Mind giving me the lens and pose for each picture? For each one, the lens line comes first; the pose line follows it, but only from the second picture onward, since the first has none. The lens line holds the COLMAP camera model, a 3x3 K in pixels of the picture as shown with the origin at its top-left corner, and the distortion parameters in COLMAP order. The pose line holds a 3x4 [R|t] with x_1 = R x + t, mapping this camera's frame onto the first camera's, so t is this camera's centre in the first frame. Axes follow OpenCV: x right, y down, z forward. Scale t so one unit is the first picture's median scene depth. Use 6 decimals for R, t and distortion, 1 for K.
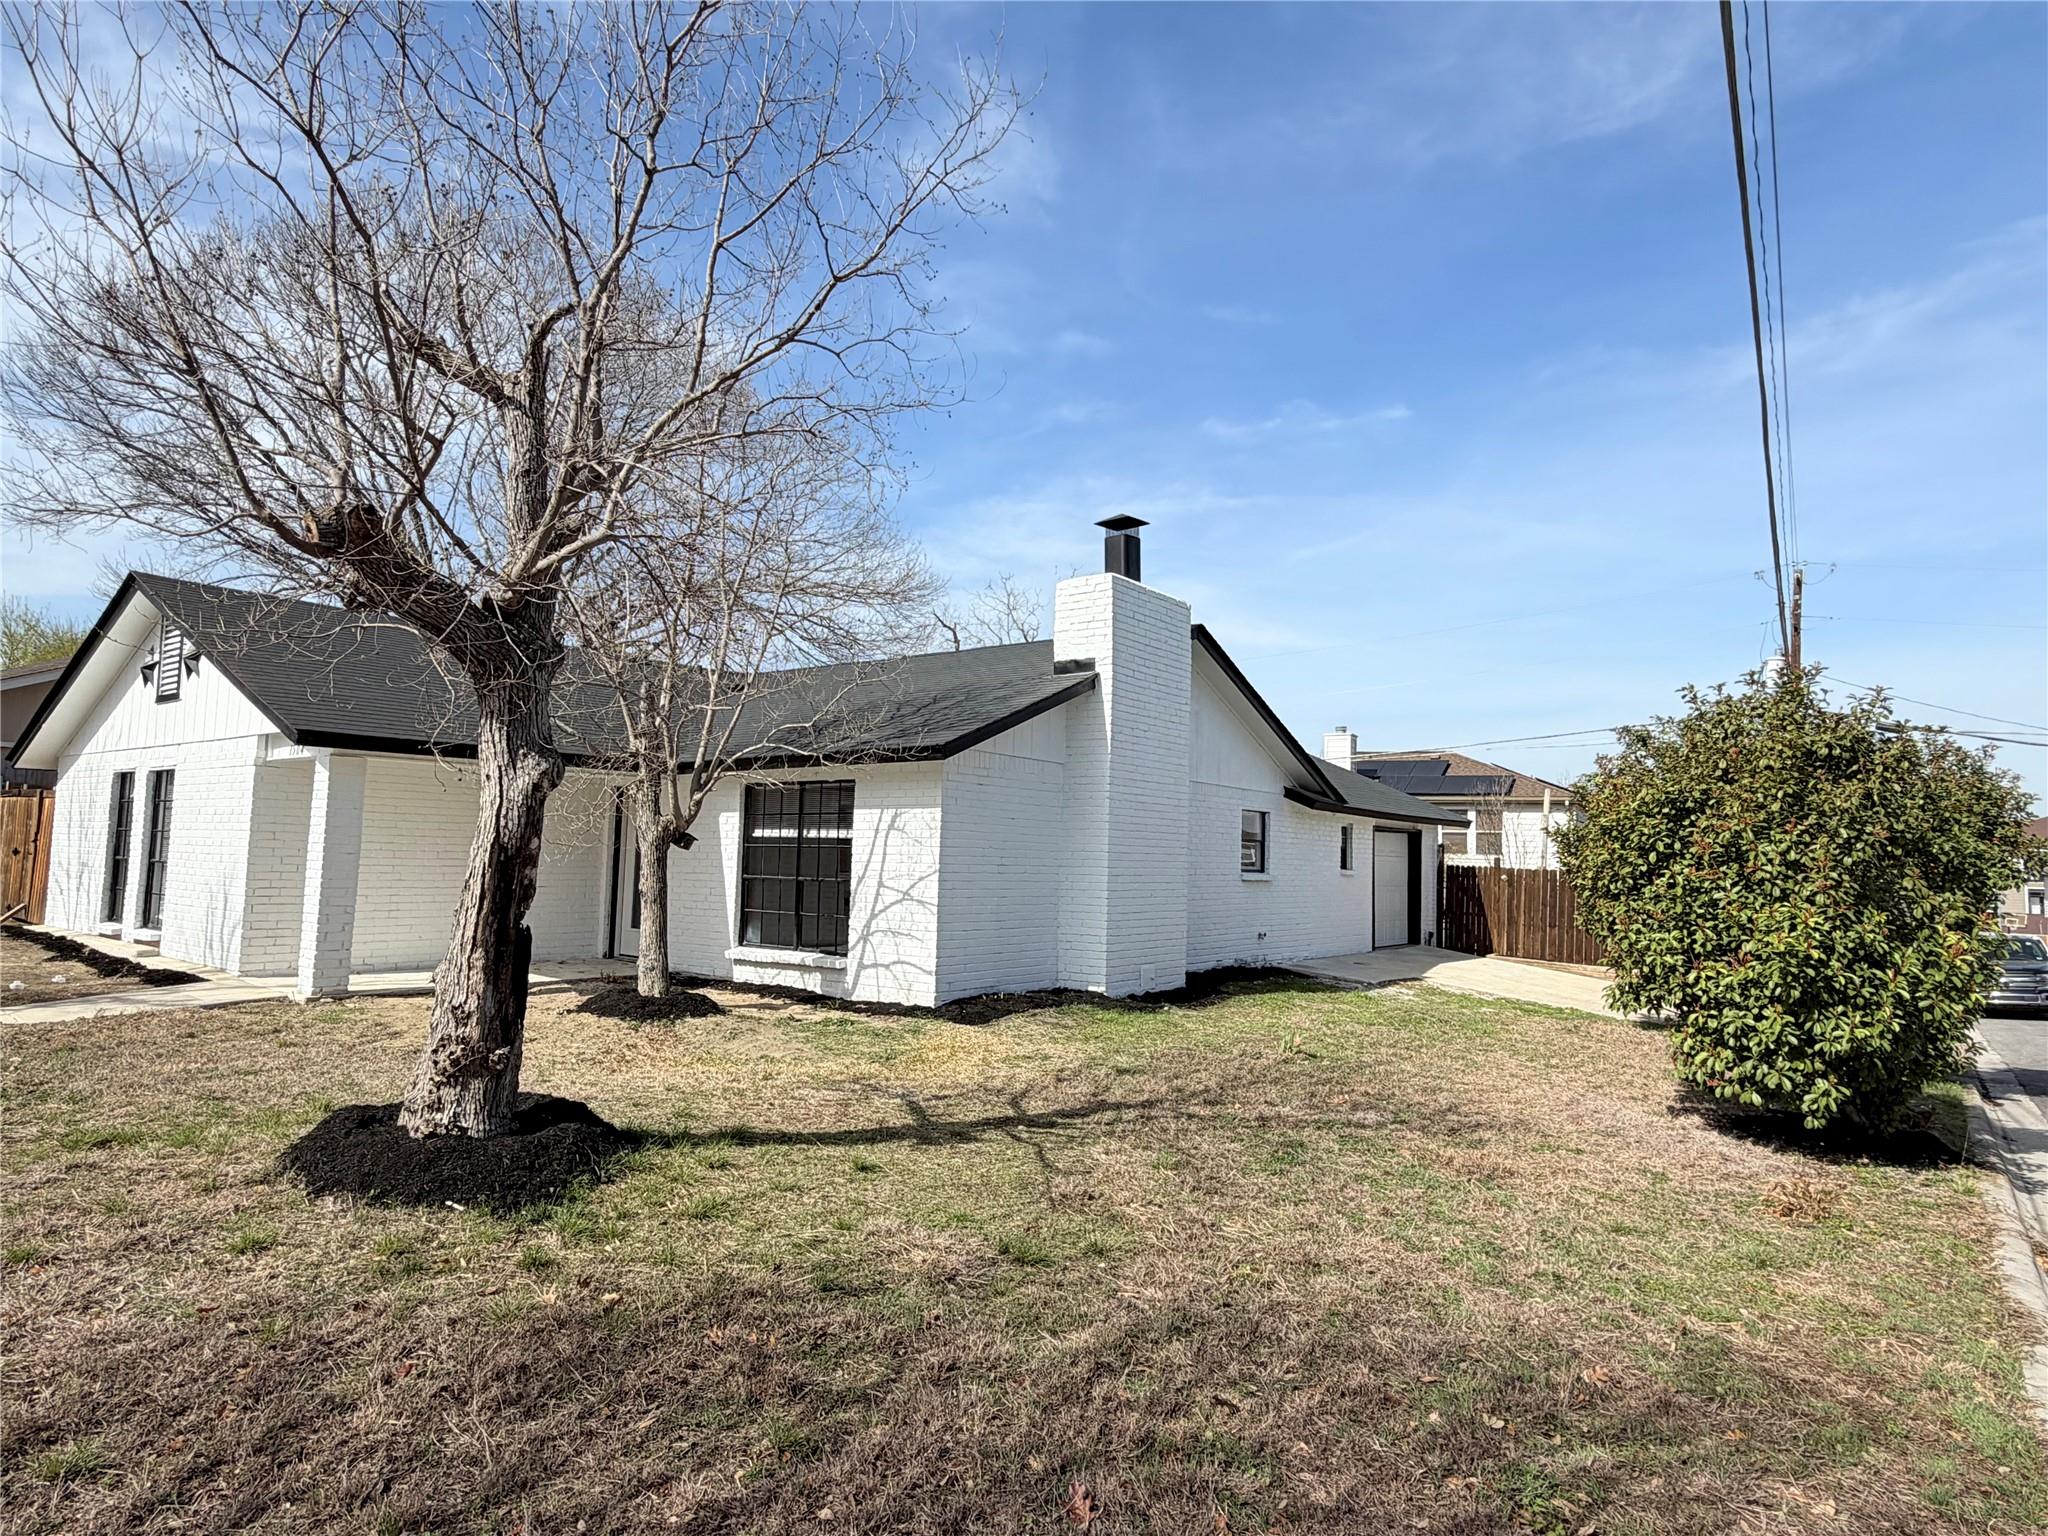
lens RADIAL K [[1182.3, 0, 1022.4], [0, 1182.3, 756.8], [0, 0, 1]] dist [0.004133, 0.001982]
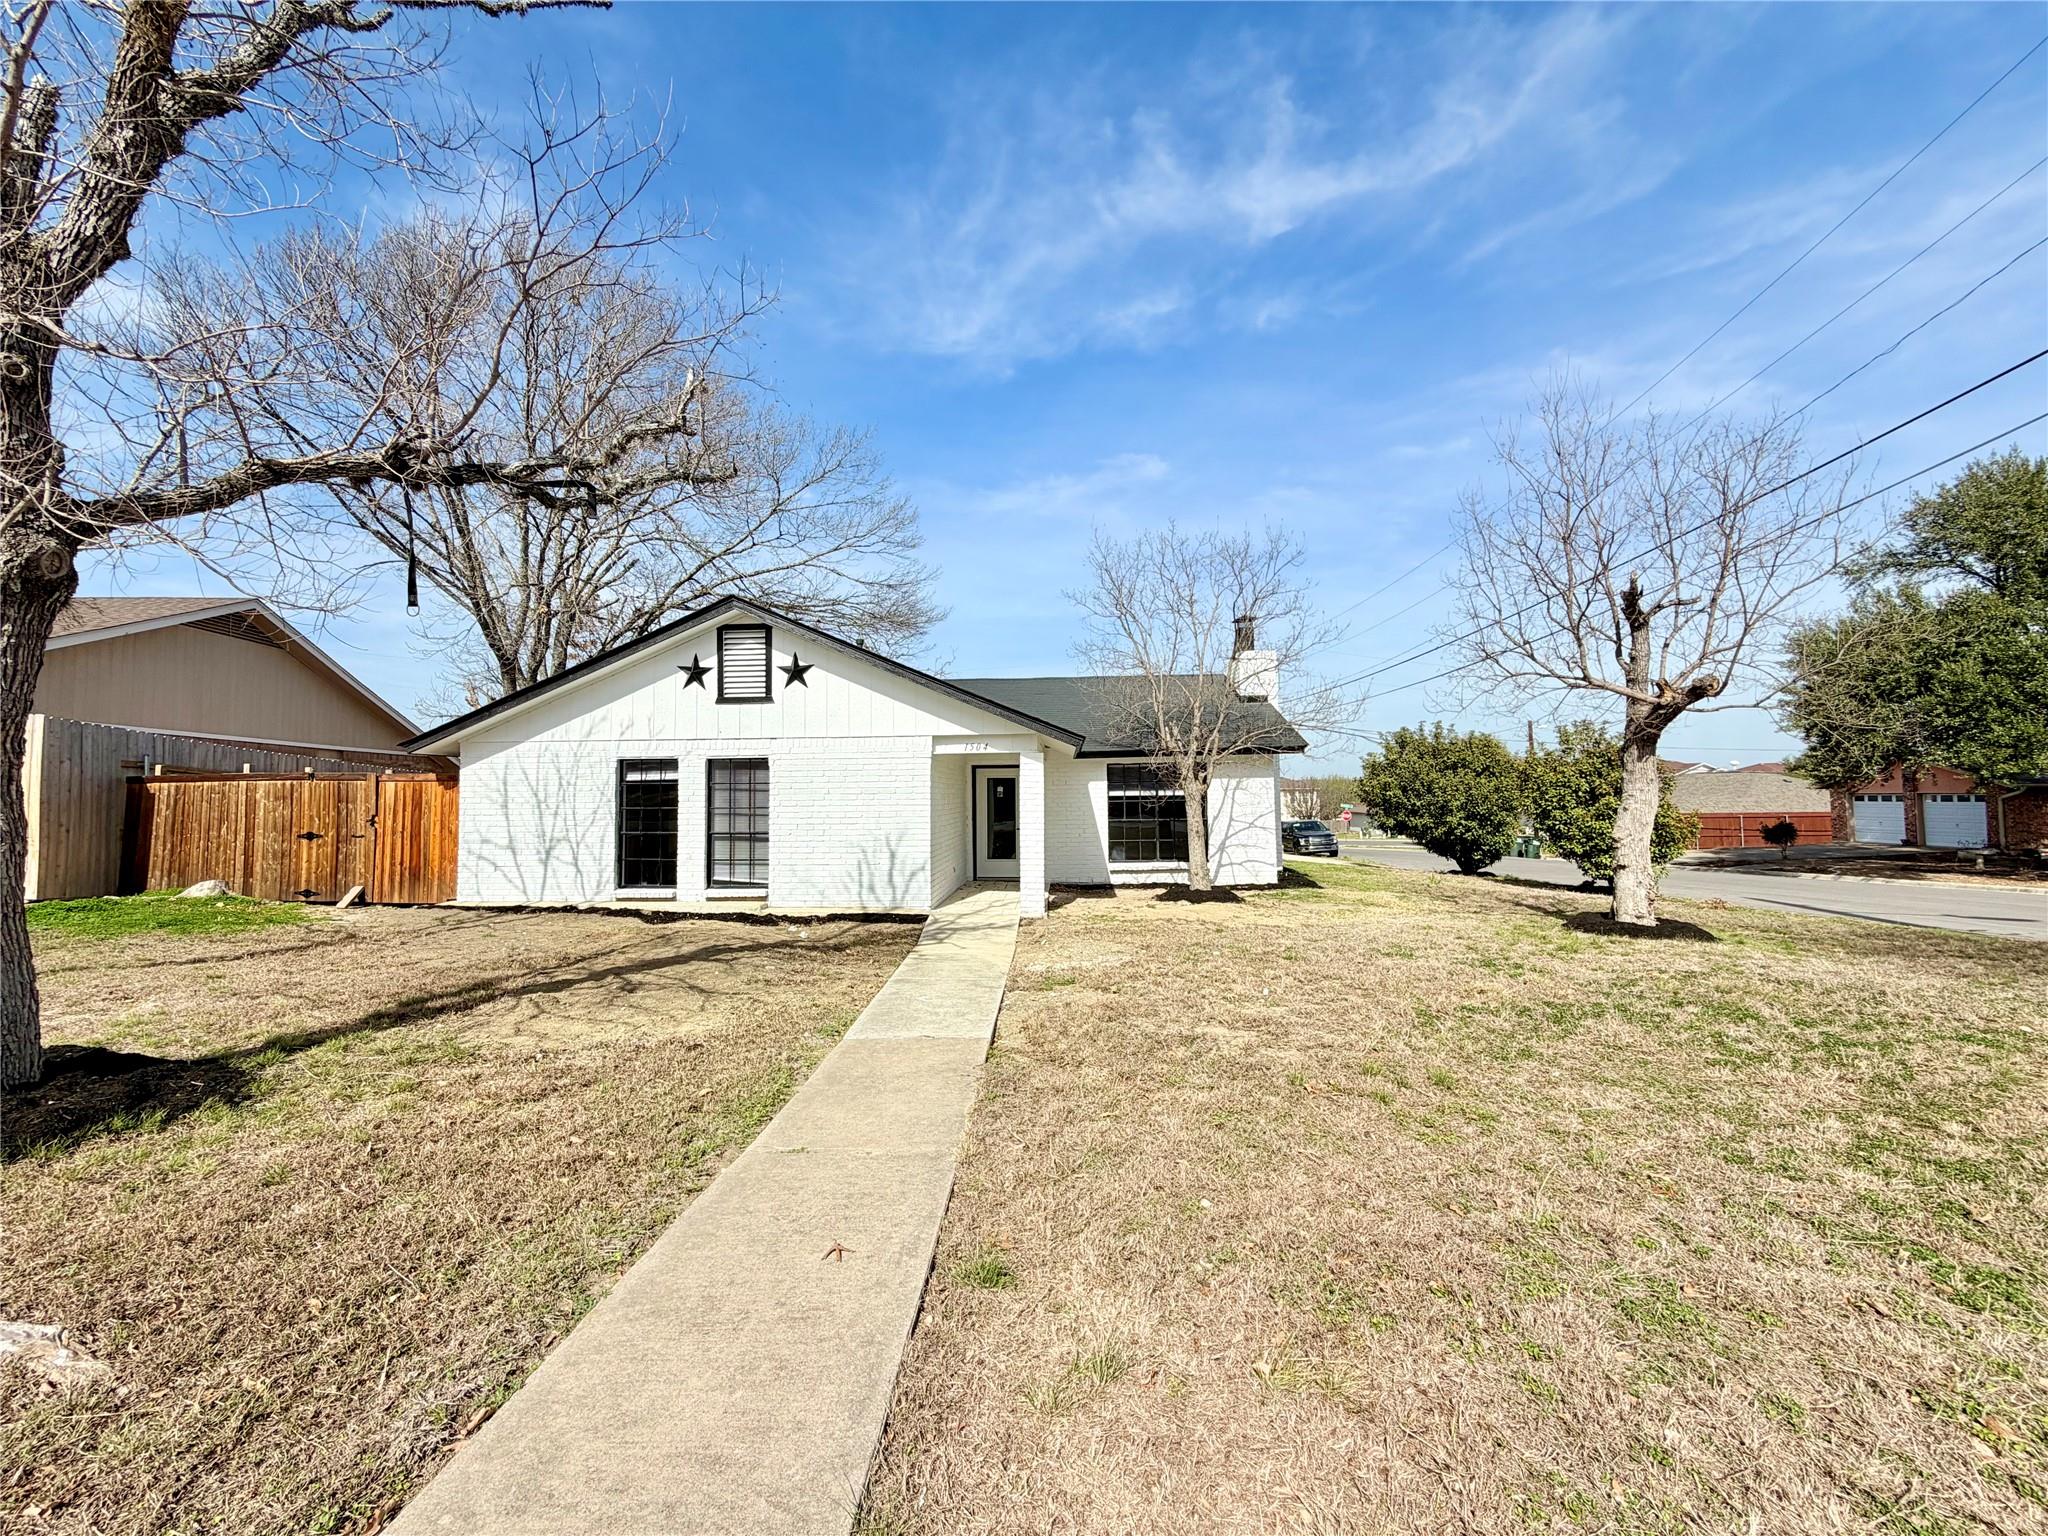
lens RADIAL K [[791.6, 0, 1026.8], [0, 791.6, 766.1], [0, 0, 1]] dist [-0.000496, 0.000149]
pose [[0.830063, -0.013850, 0.557498, -1.034235], [-0.014218, 0.998841, 0.045983, -0.025643], [-0.557489, -0.046095, 0.828904, 0.166576]]
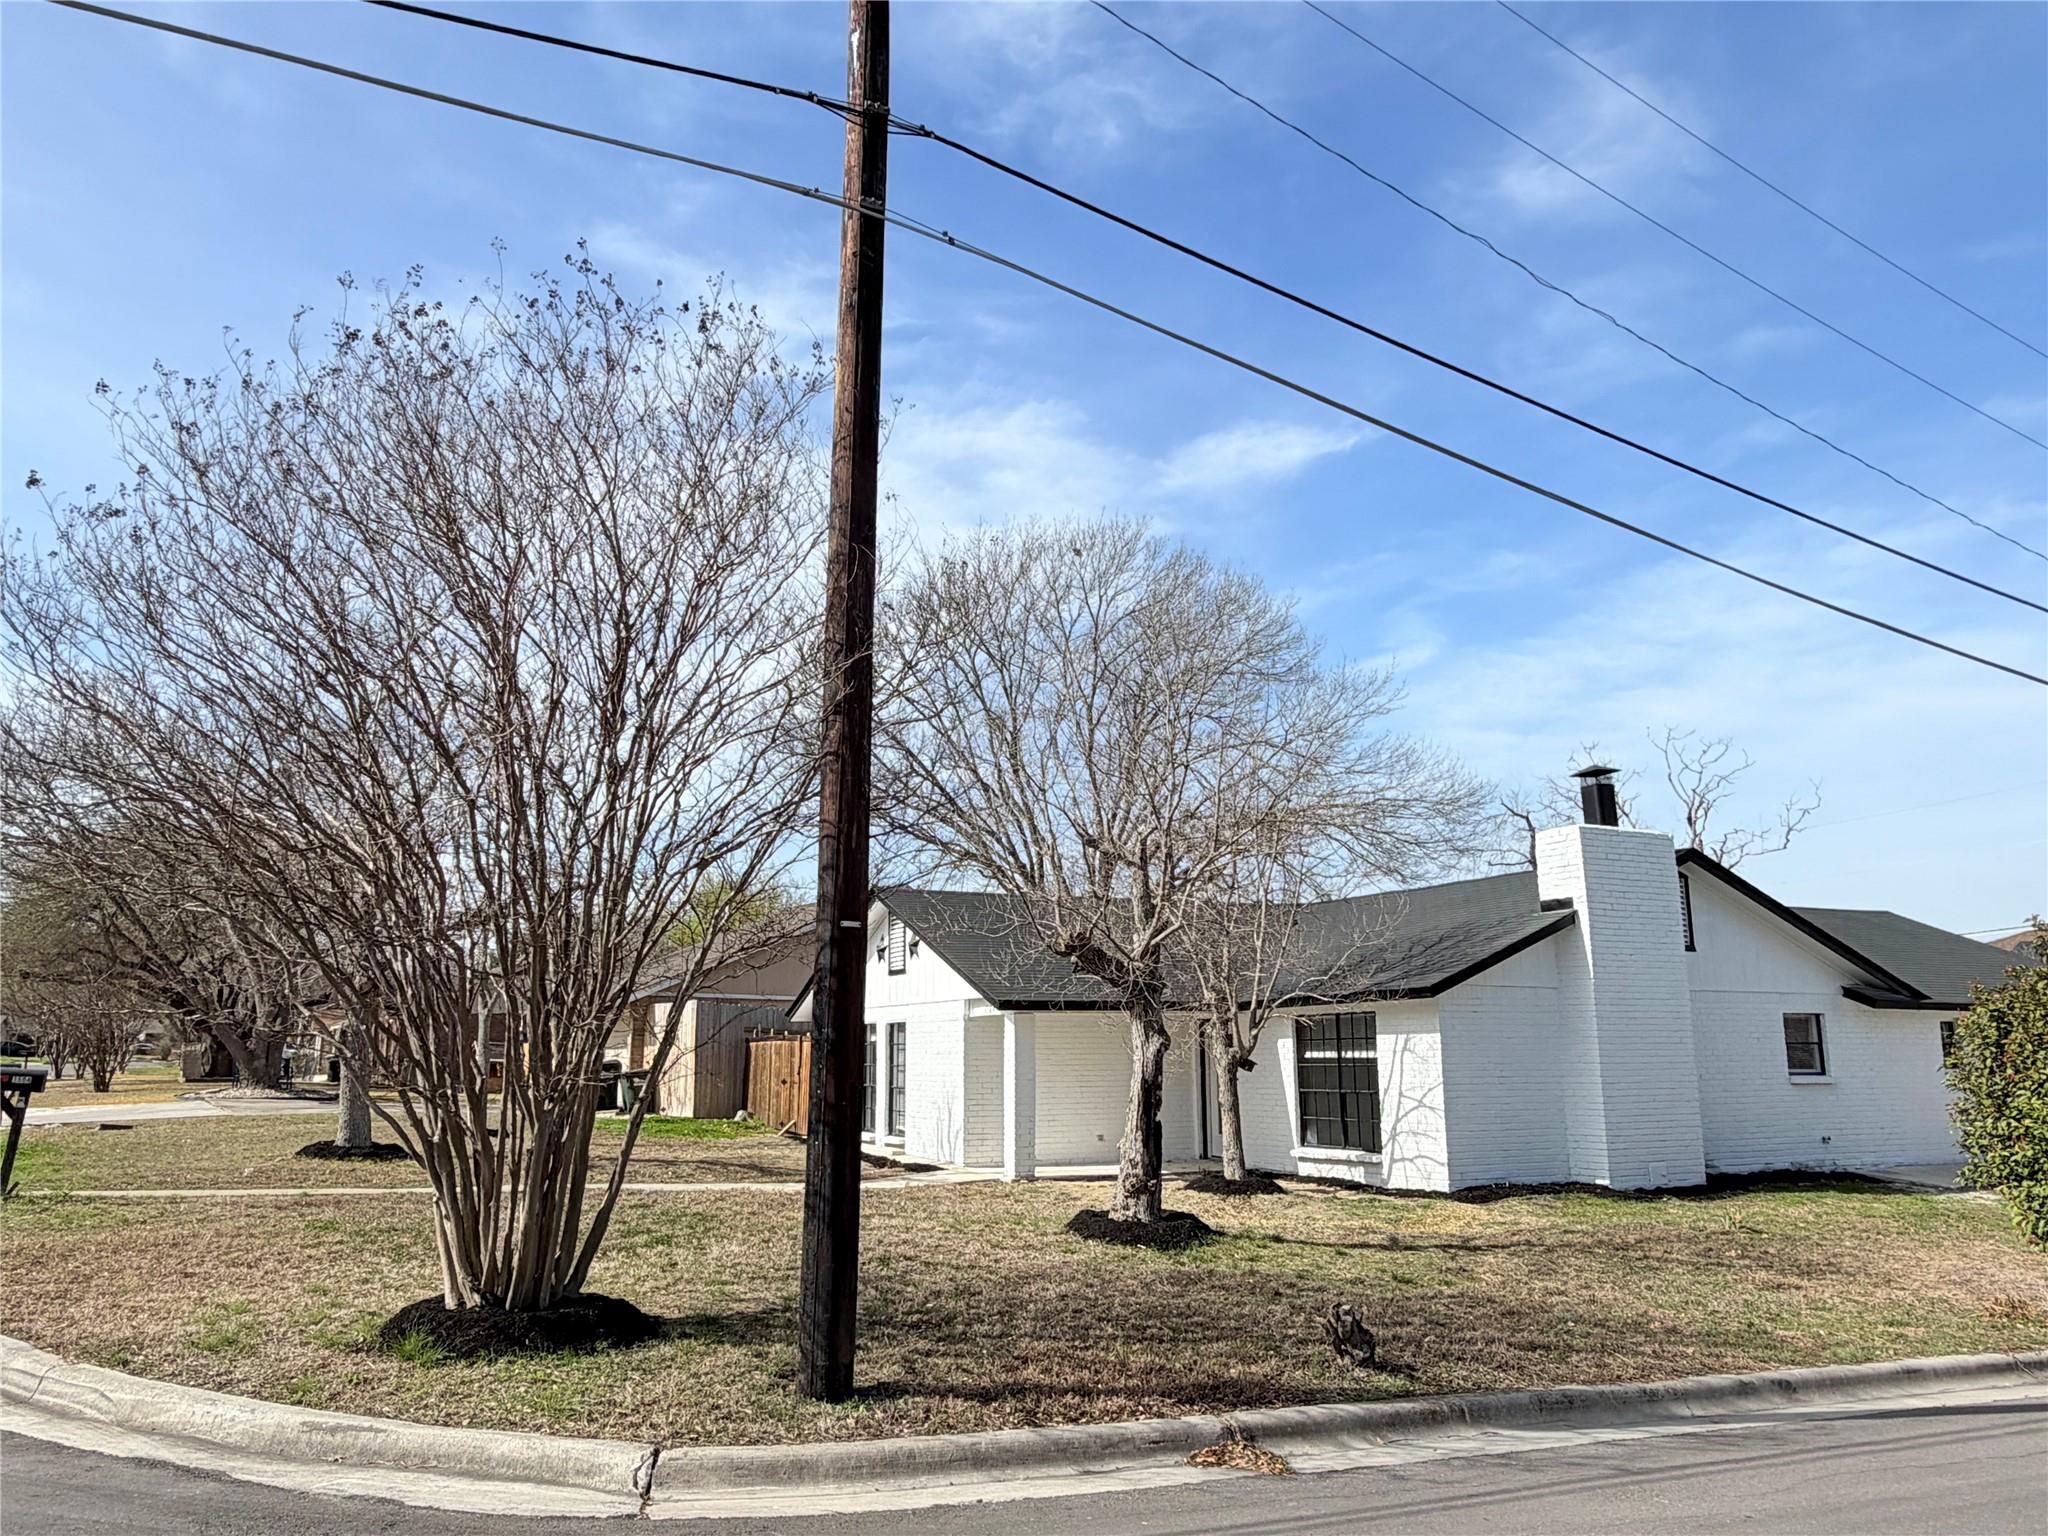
lens RADIAL K [[1494.5, 0, 1024.0], [0, 1494.5, 768.0], [0, 0, 1]] dist [0.007784, 0.000706]
pose [[0.899621, -0.111783, -0.422121, 0.227538], [0.065696, 0.990324, -0.122241, -0.068262], [0.431701, 0.082239, 0.898260, -0.632964]]
